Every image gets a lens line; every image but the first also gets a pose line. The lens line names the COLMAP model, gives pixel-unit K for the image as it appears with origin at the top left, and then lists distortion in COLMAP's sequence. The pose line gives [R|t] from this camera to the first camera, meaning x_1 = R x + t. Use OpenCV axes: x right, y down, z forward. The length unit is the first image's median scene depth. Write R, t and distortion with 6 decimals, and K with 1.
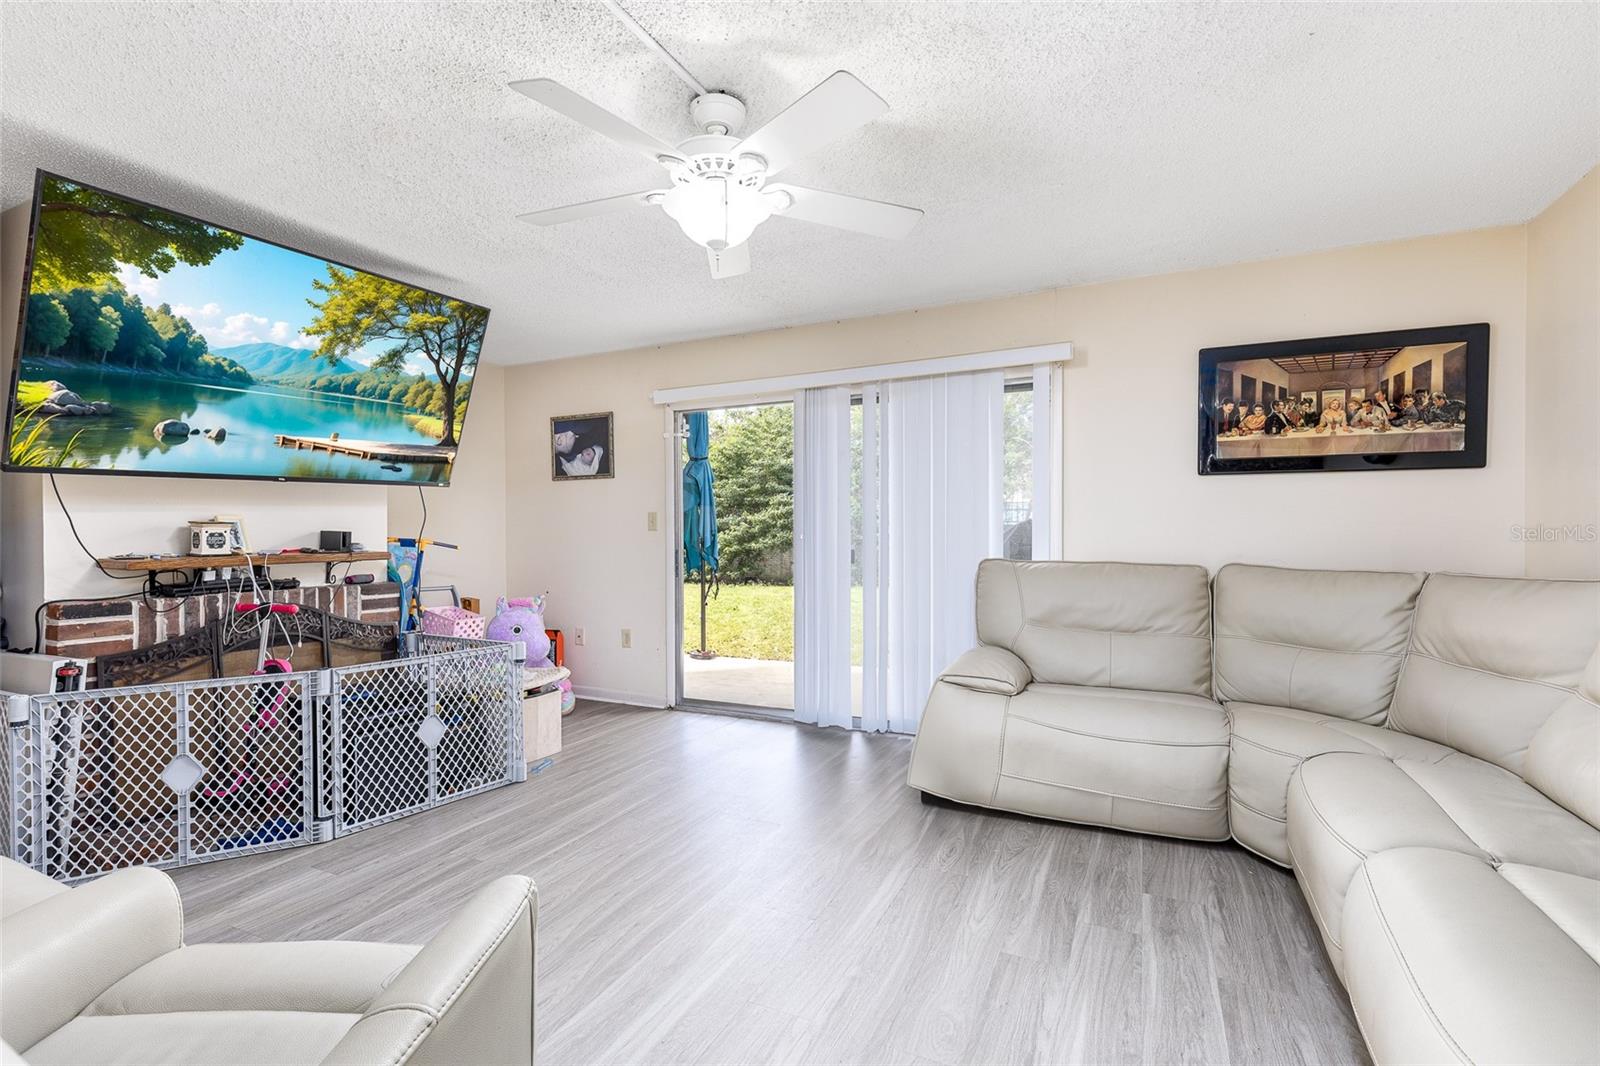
lens RADIAL K [[726.9, 0, 801.4], [0, 726.9, 537.4], [0, 0, 1]] dist [0.007295, -0.000160]
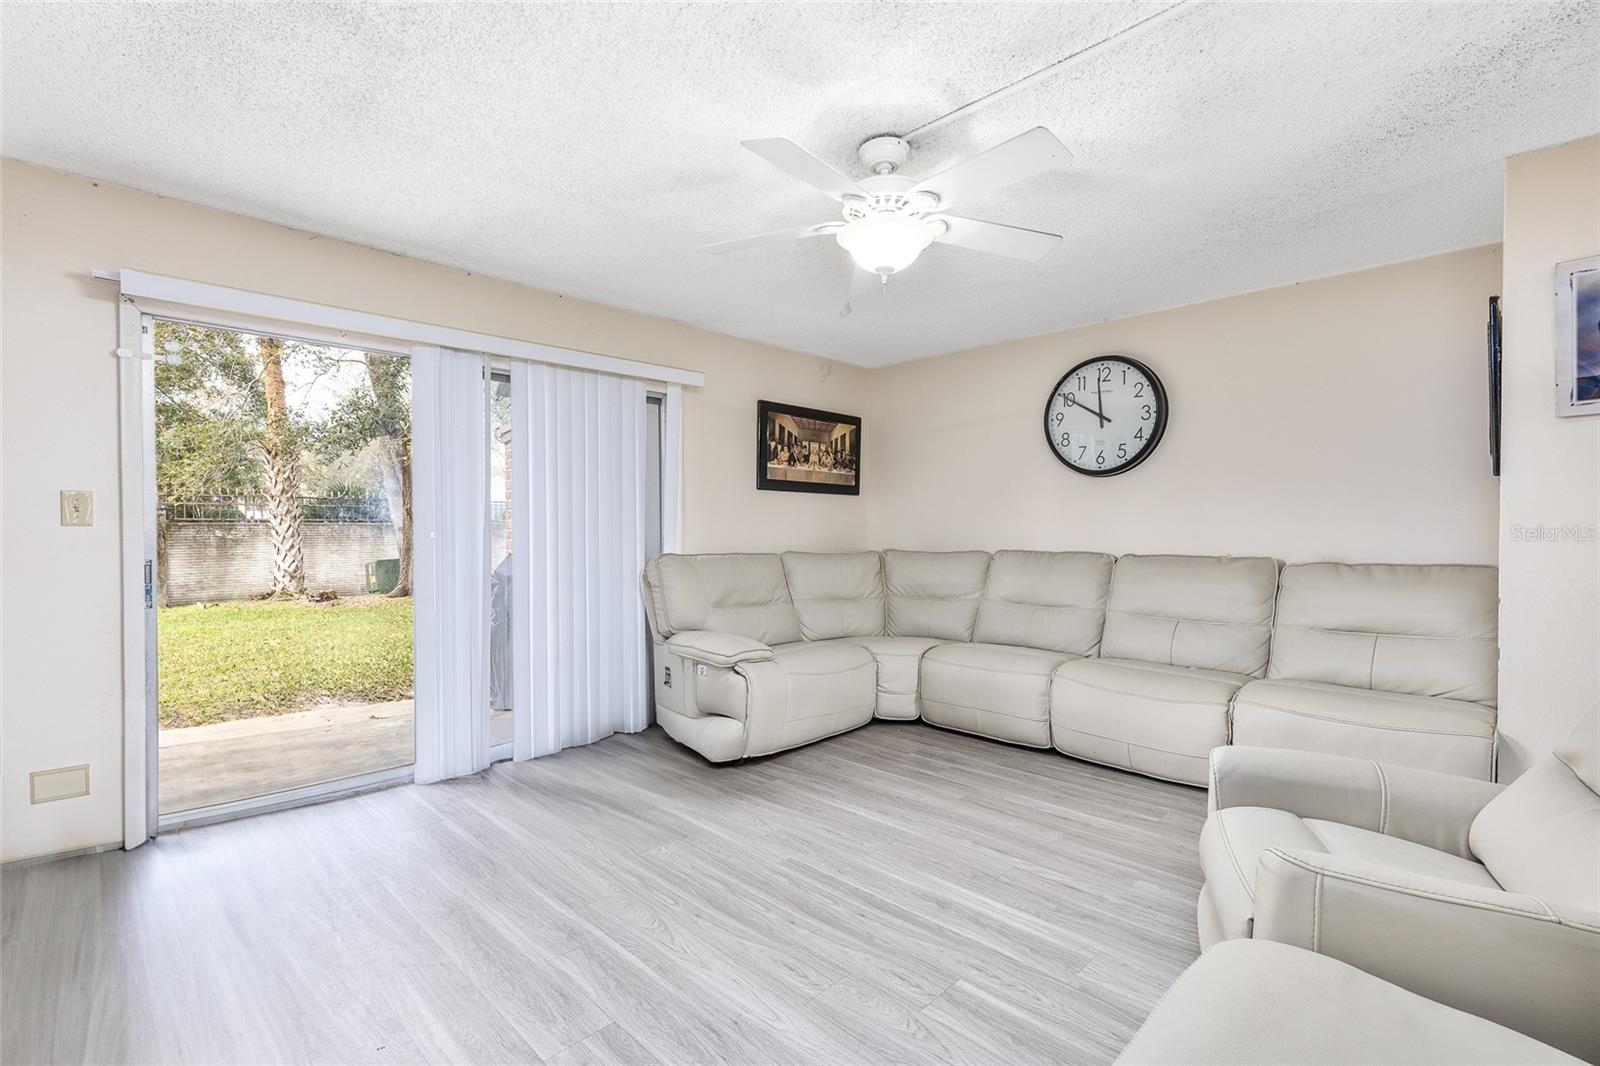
lens RADIAL K [[726.9, 0, 801.4], [0, 726.9, 537.4], [0, 0, 1]] dist [0.007295, -0.000160]
pose [[0.333076, -0.008489, 0.942862, -0.829292], [0.003595, 0.999964, 0.007733, -0.003796], [-0.942893, 0.000814, 0.333094, 0.507446]]
